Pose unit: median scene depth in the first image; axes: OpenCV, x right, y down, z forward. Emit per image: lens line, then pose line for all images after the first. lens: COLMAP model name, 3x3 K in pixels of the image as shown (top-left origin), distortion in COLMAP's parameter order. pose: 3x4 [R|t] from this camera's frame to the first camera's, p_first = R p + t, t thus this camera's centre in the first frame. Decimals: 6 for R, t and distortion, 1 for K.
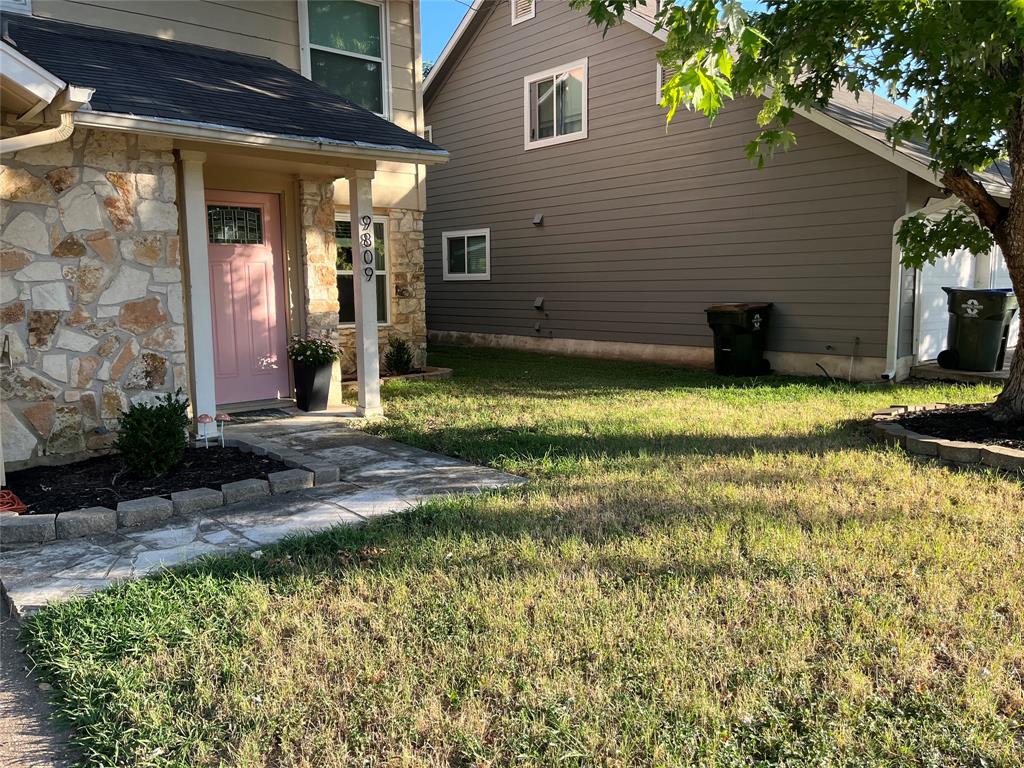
lens RADIAL K [[777.4, 0, 513.9], [0, 777.4, 382.8], [0, 0, 1]] dist [0.068223, -0.085906]
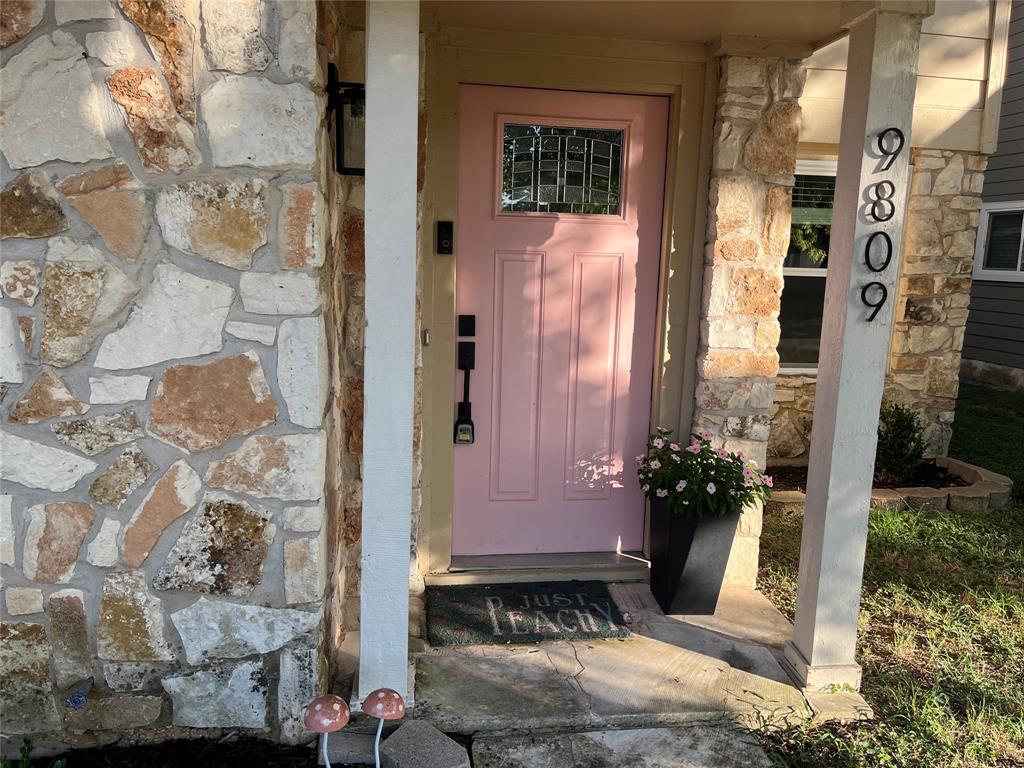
lens RADIAL K [[777.4, 0, 518.3], [0, 777.4, 391.4], [0, 0, 1]] dist [0.068223, -0.085906]
pose [[0.842948, 0.126888, -0.522818, -0.163217], [-0.107947, 0.991917, 0.066694, -0.131632], [0.527054, 0.000217, 0.849832, 0.772593]]
